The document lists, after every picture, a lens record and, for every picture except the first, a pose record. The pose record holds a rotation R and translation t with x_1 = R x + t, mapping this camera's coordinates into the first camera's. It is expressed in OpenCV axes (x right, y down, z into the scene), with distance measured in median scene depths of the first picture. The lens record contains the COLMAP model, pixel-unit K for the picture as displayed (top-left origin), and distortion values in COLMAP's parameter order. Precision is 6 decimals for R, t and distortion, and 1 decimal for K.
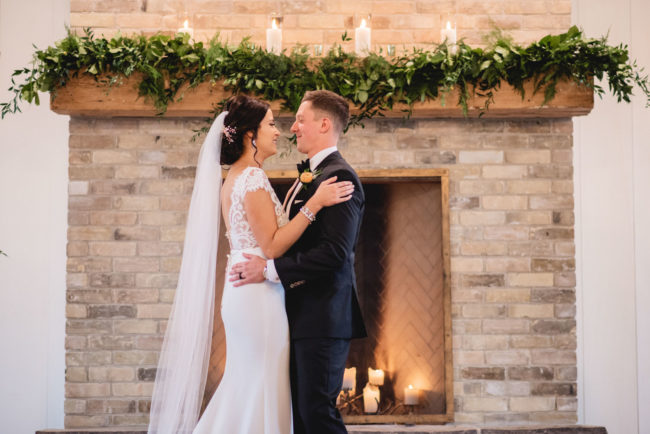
lens RADIAL K [[1643.3, 0, 325.1], [0, 1643.3, 206.3], [0, 0, 1]] dist [0.004829, 0.343869]
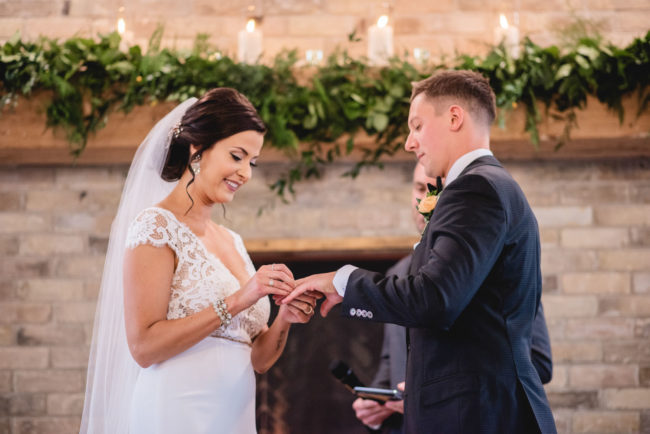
lens RADIAL K [[1551.2, 0, 325.0], [0, 1551.2, 217.0], [0, 0, 1]] dist [0.013961, 0.751854]
pose [[0.999171, -0.014151, -0.038167, 0.023982], [0.010544, 0.995600, -0.093107, 0.029751], [0.039317, 0.092628, 0.994924, 0.373846]]
